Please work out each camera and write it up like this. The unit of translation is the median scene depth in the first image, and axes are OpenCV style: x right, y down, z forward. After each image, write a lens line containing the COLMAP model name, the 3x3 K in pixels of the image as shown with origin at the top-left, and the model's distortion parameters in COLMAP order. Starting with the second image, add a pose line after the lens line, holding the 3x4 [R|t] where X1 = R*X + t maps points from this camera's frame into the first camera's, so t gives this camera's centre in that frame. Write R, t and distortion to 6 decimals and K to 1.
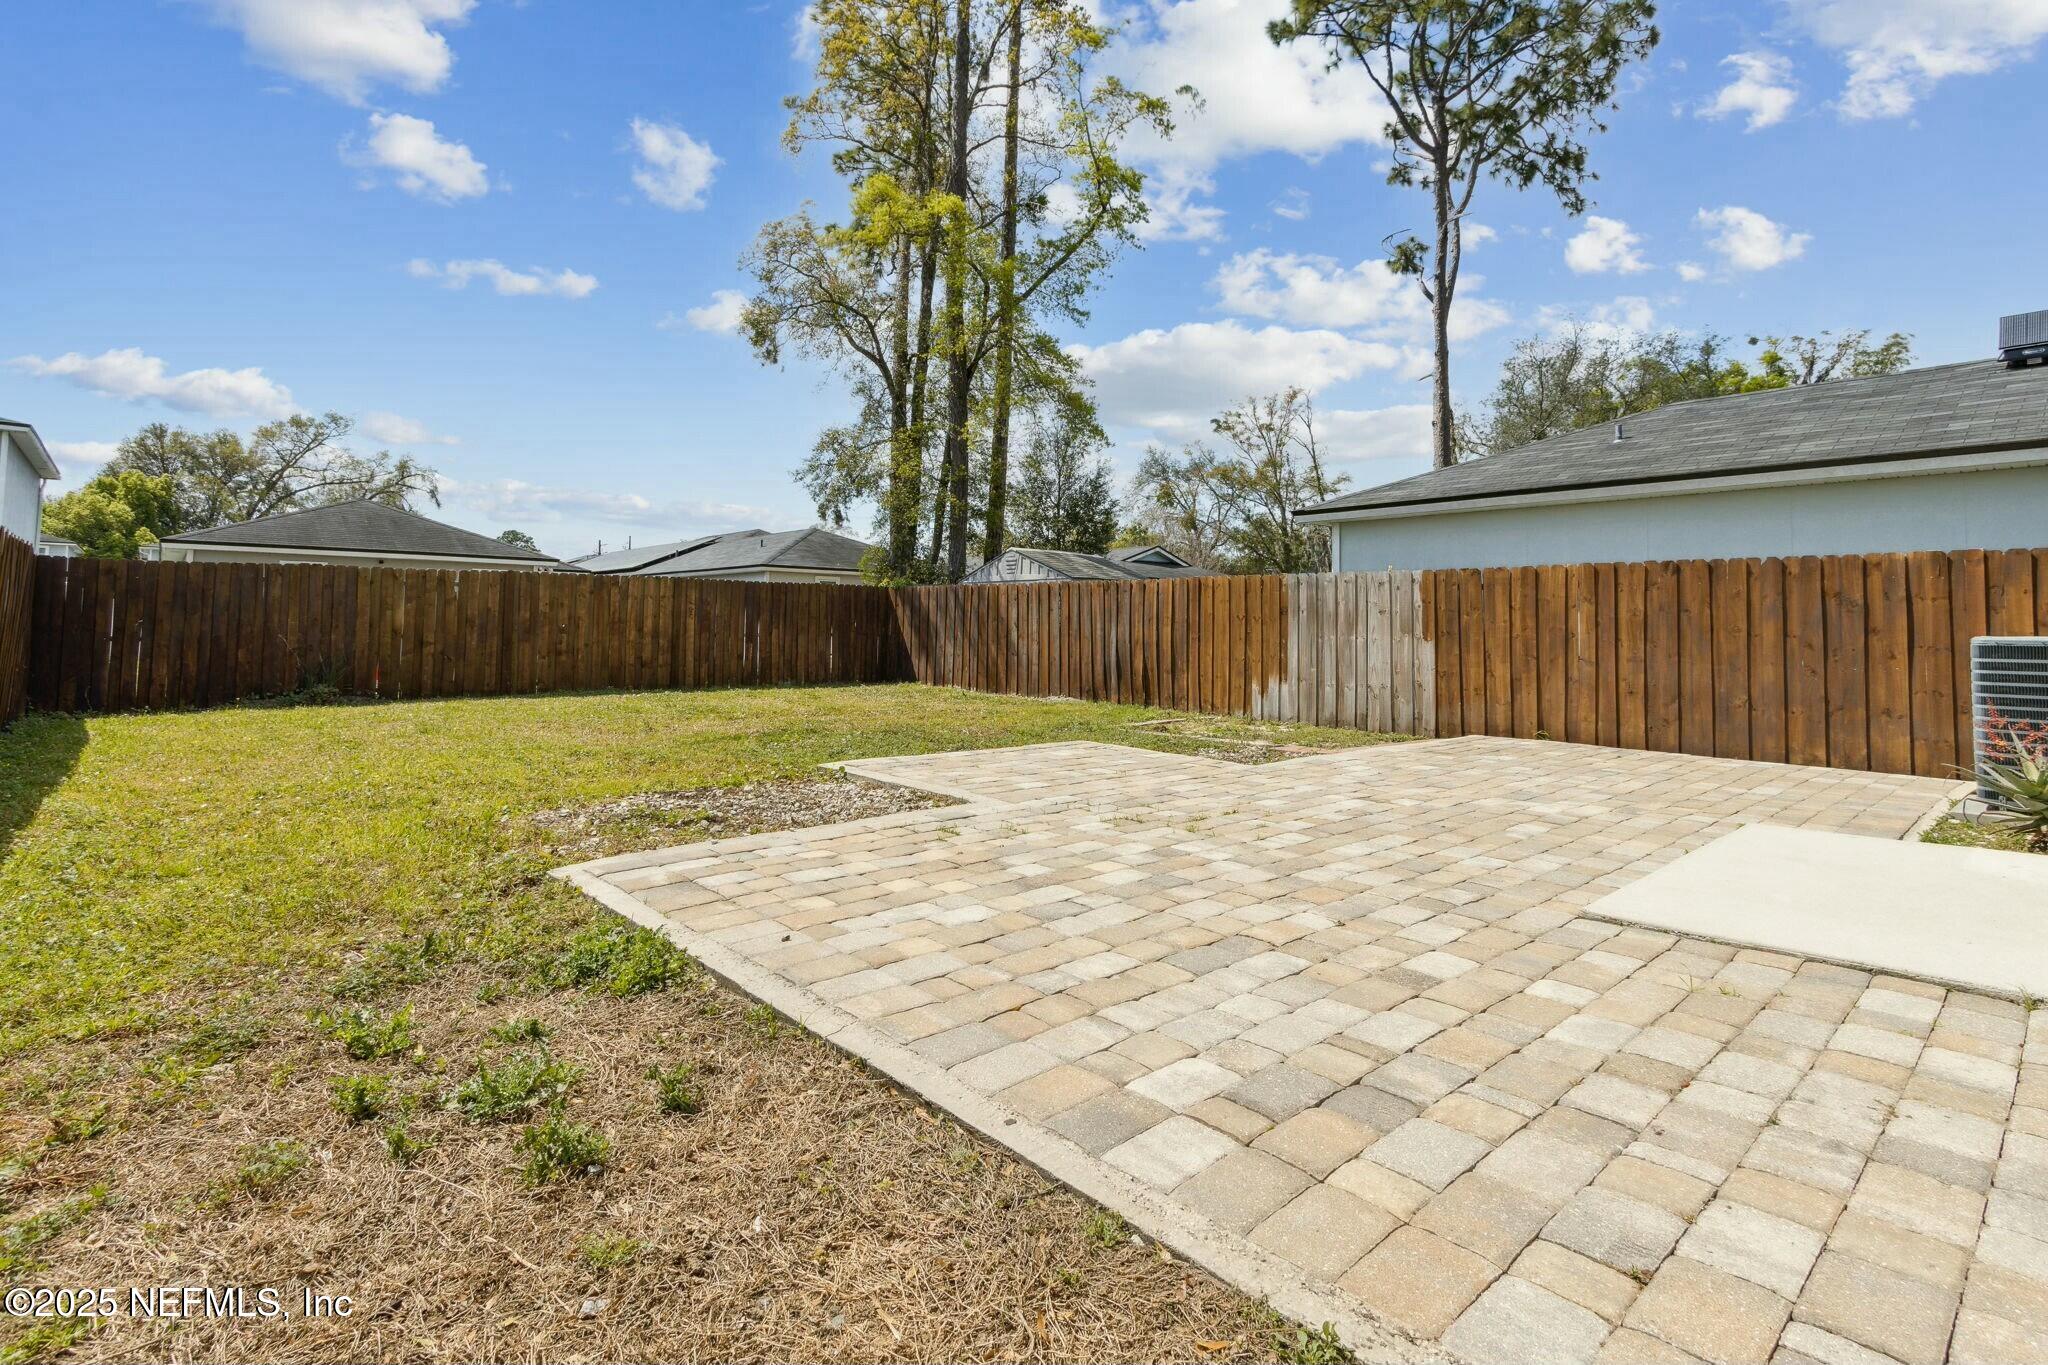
lens RADIAL K [[969.5, 0, 1015.9], [0, 969.5, 599.8], [0, 0, 1]] dist [-0.000149, -0.000173]
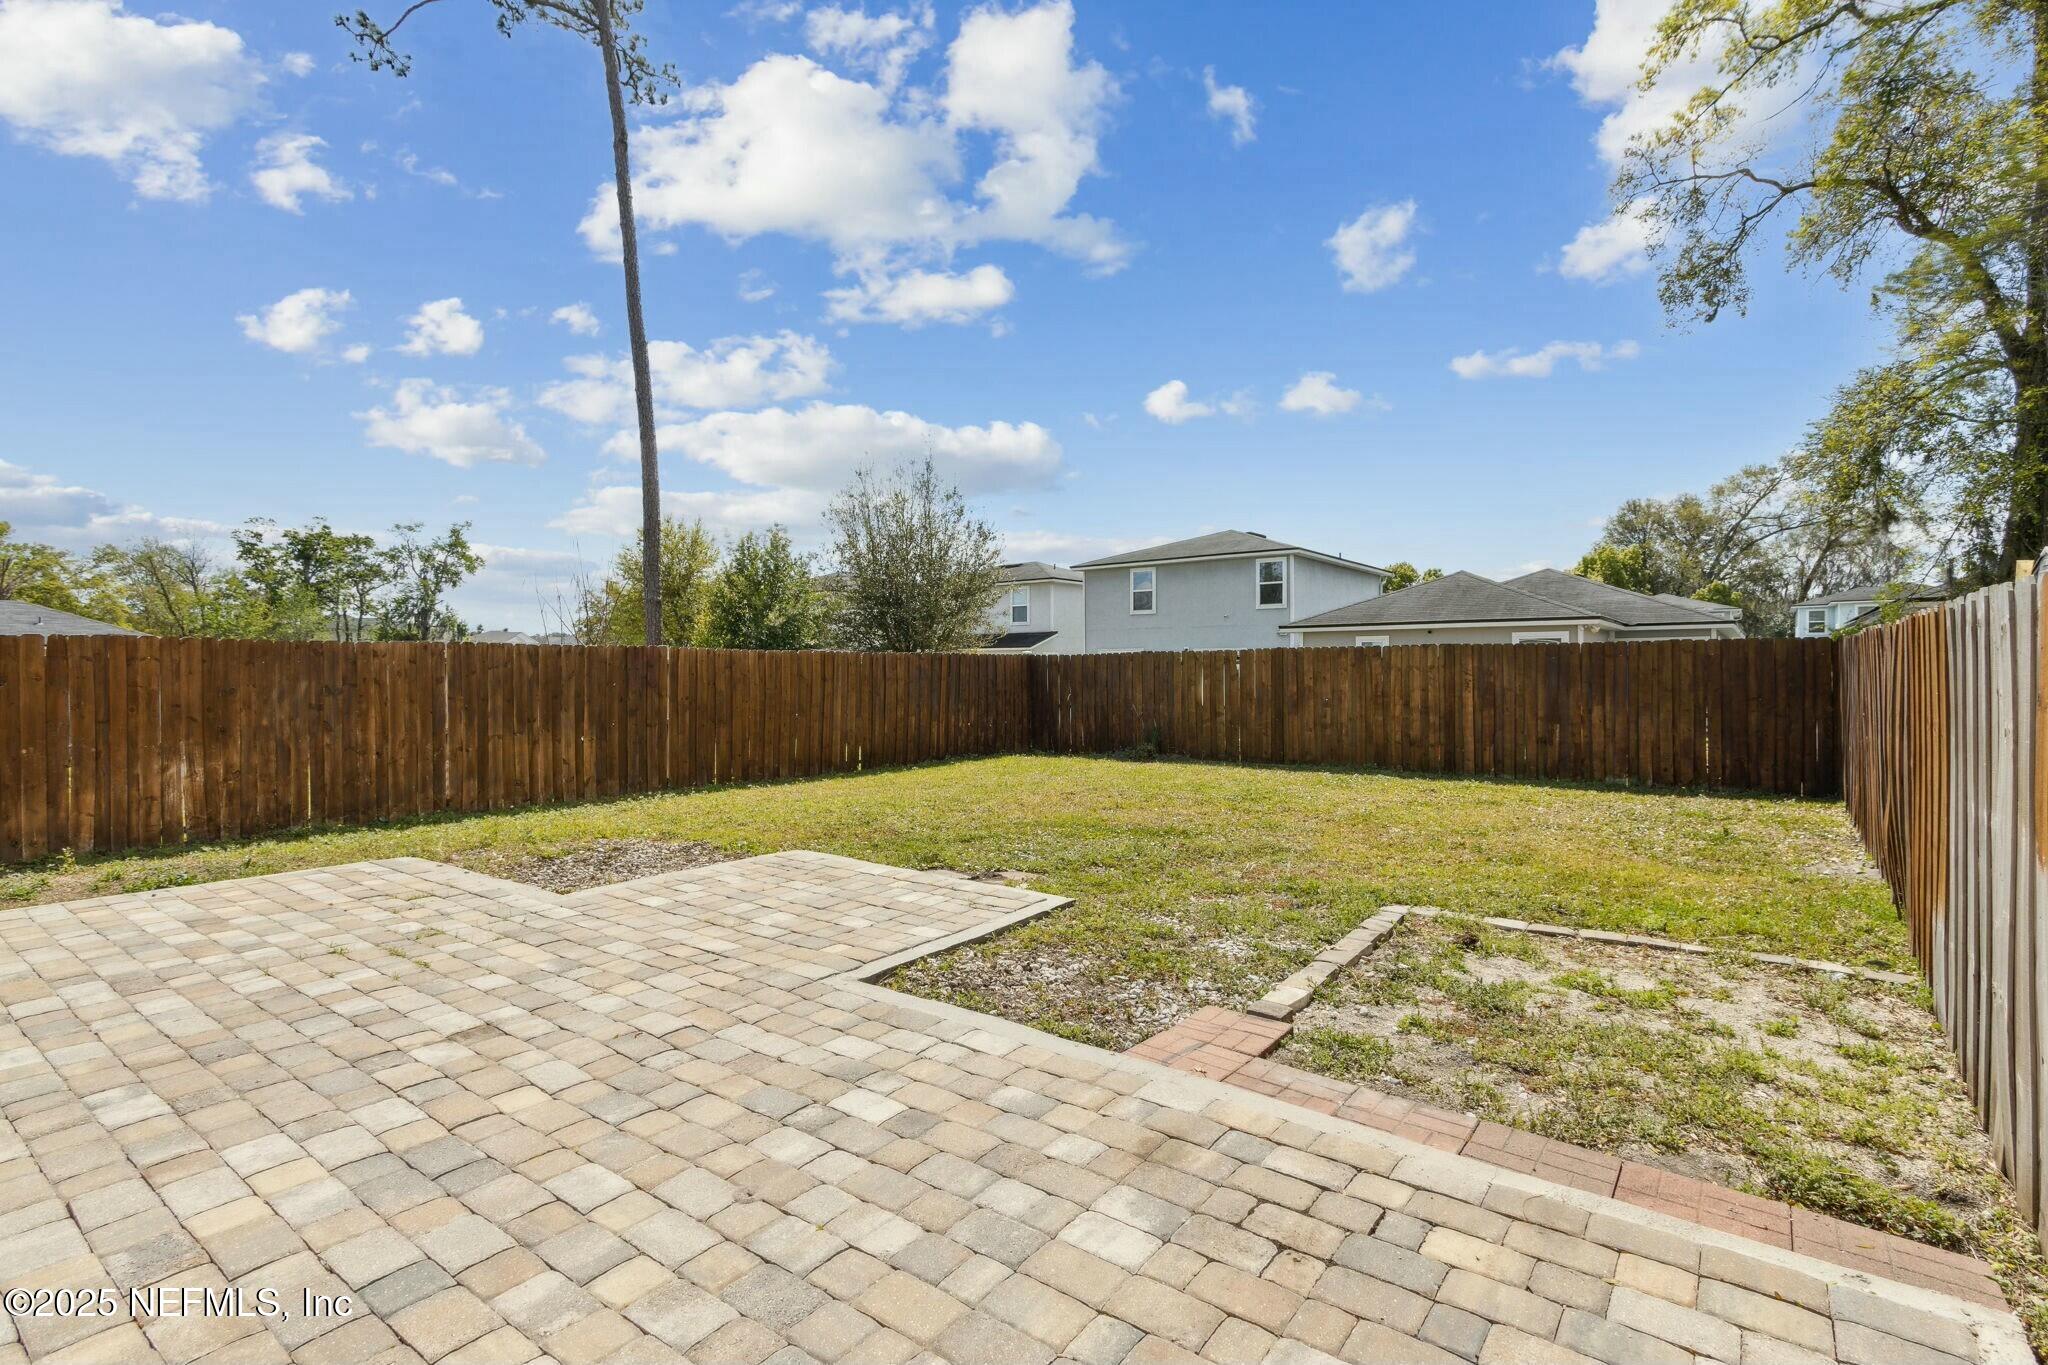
lens RADIAL K [[945.3, 0, 1027.2], [0, 945.3, 663.1], [0, 0, 1]] dist [0.004684, -0.000059]
pose [[0.180796, -0.018092, -0.983354, 0.449536], [0.034396, 0.999336, -0.012062, -0.009941], [0.982919, -0.031642, 0.181298, 0.525824]]
